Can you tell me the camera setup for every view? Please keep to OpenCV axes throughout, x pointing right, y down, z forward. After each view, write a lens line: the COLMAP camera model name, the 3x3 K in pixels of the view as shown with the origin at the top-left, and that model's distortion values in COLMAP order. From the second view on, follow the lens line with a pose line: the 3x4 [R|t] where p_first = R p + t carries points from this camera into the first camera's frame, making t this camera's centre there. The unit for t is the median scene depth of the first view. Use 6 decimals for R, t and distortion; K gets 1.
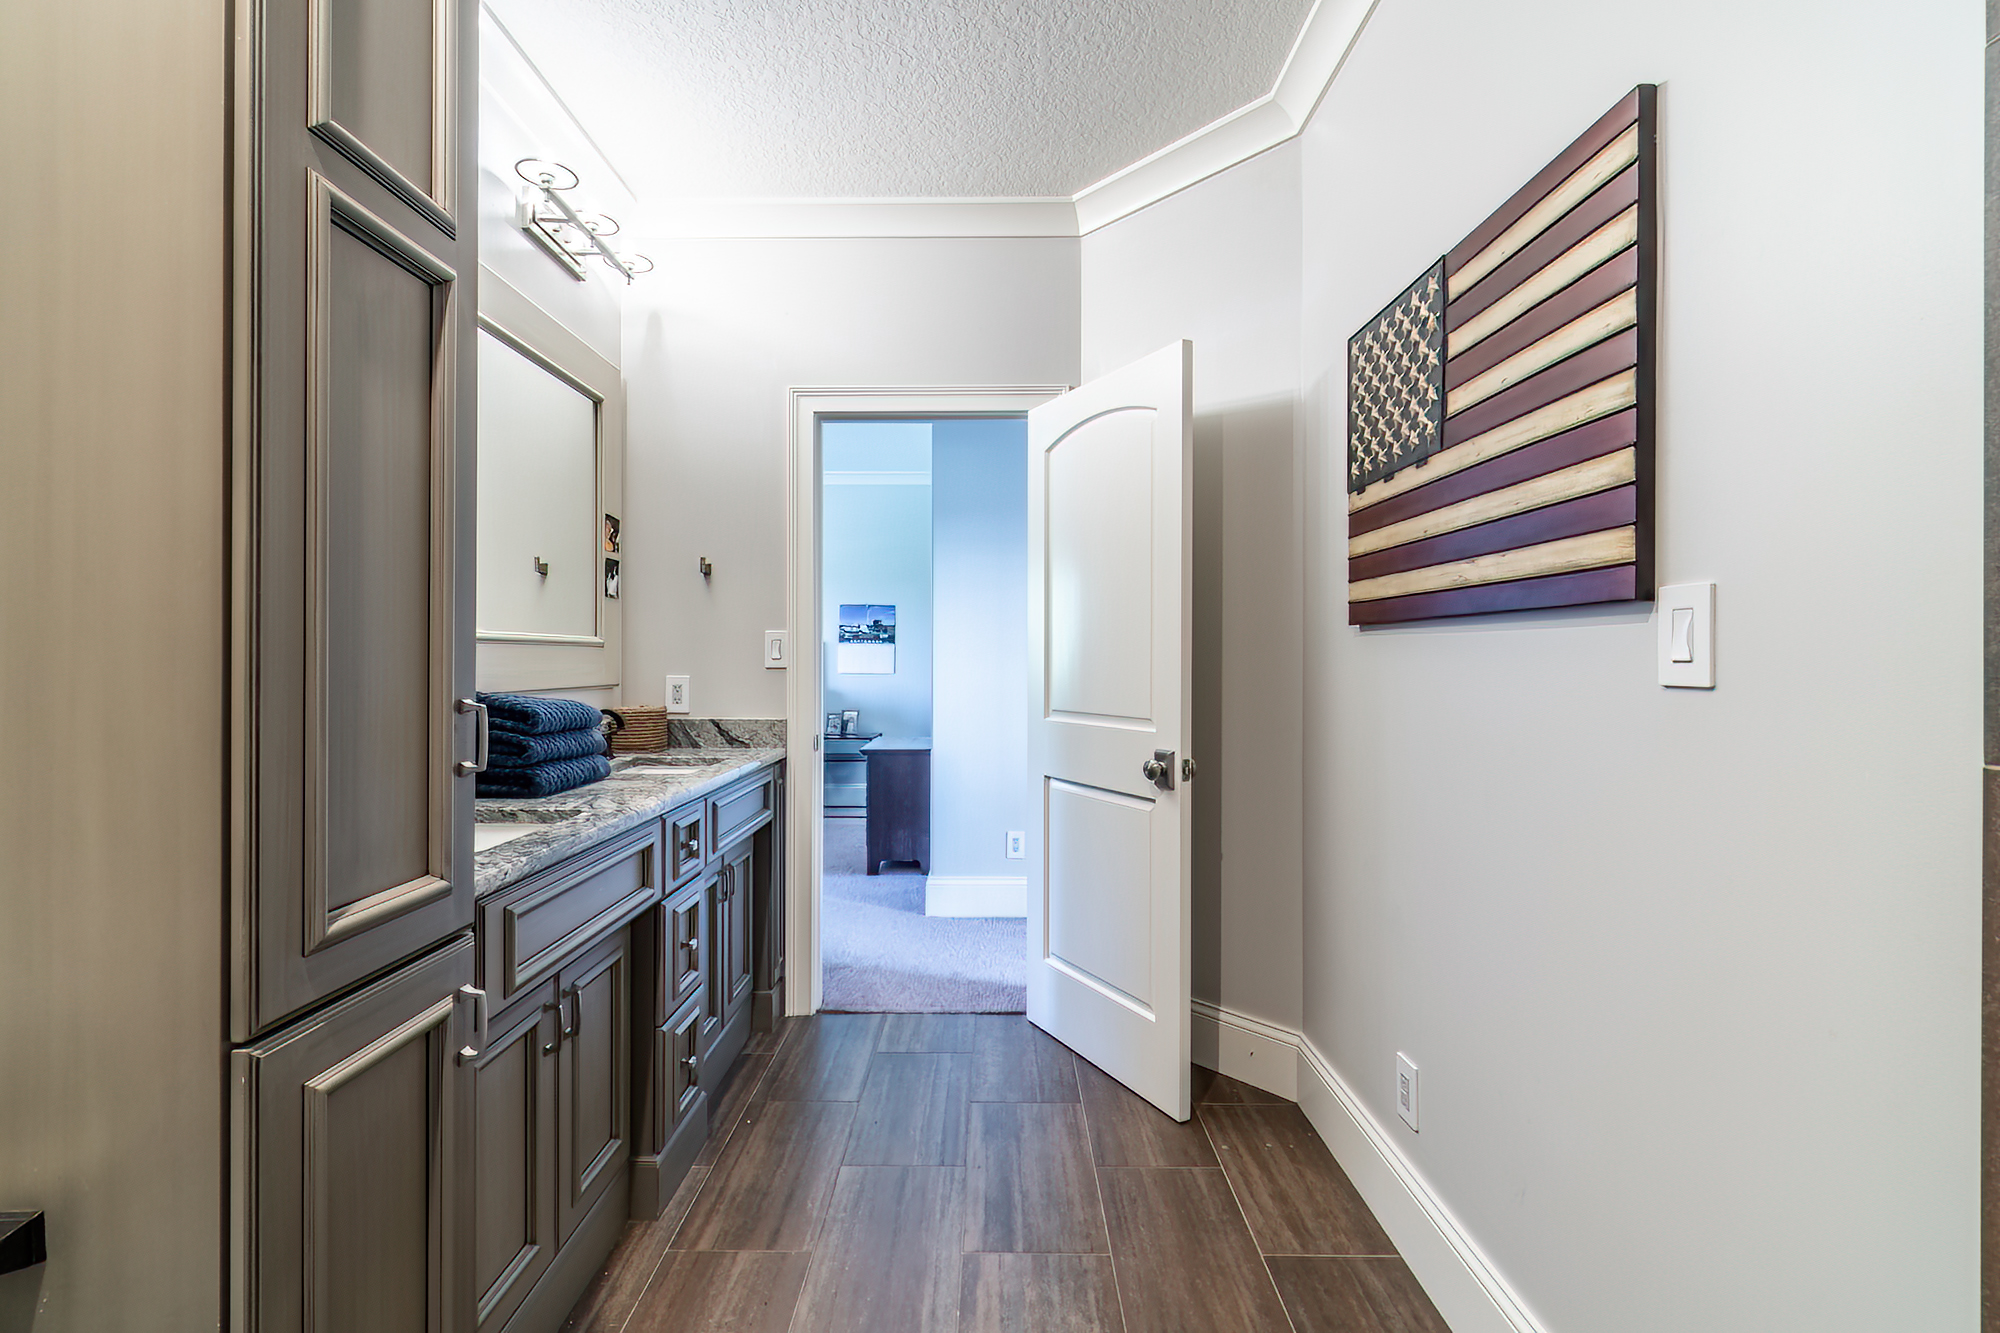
lens RADIAL K [[873.6, 0, 999.8], [0, 873.6, 657.0], [0, 0, 1]] dist [-0.000905, -0.000090]
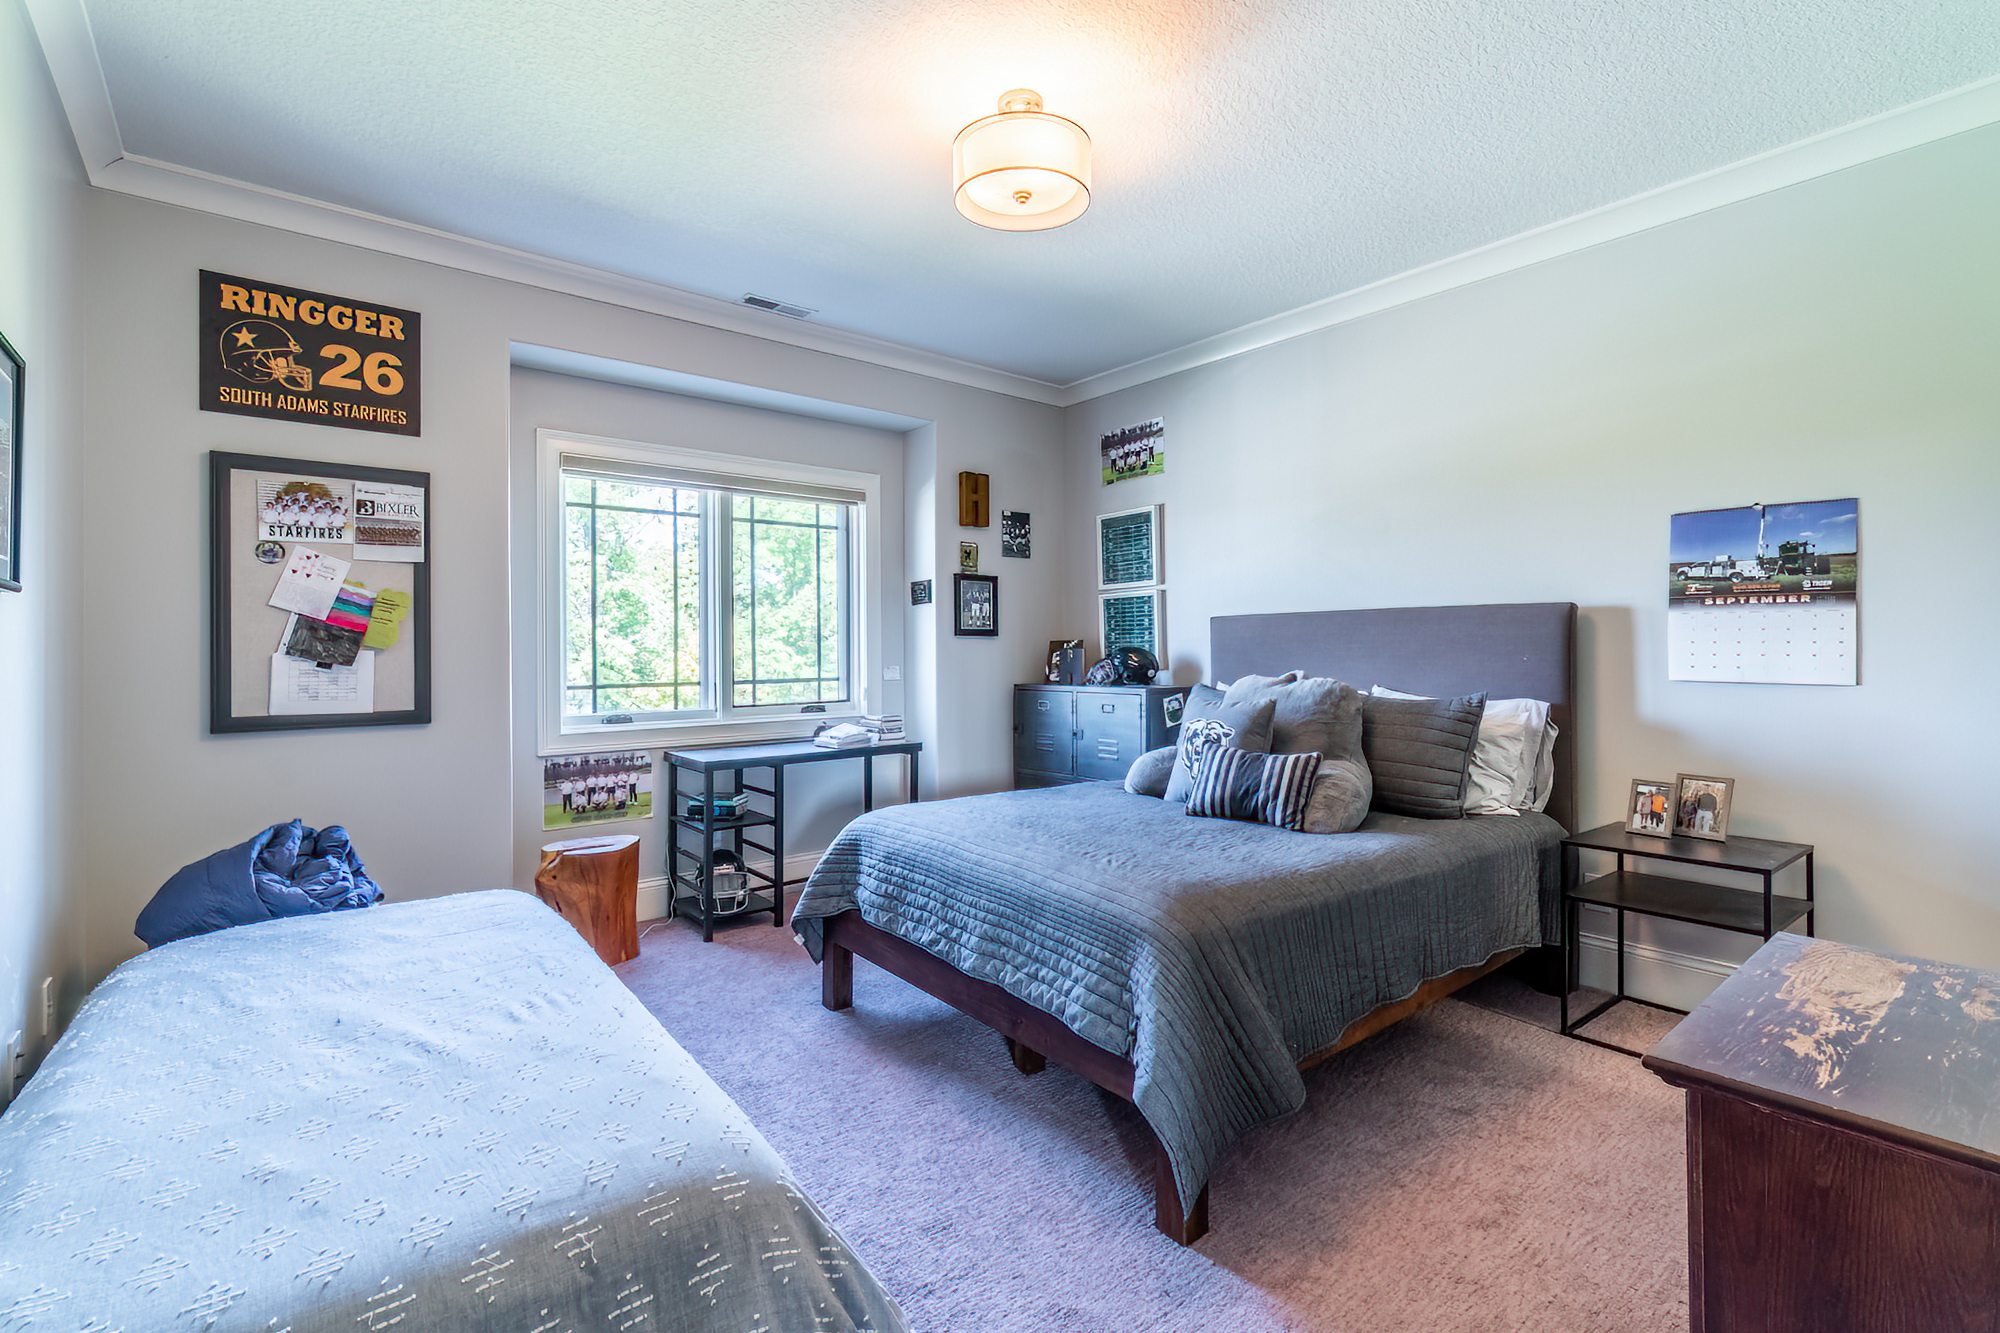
lens RADIAL K [[873.6, 0, 1006.9], [0, 873.6, 646.7], [0, 0, 1]] dist [-0.000905, -0.000090]
pose [[0.630572, -0.015382, -0.775979, -0.062677], [0.012194, 0.999877, -0.009912, 0.002442], [0.776035, -0.003212, 0.630681, 0.500923]]
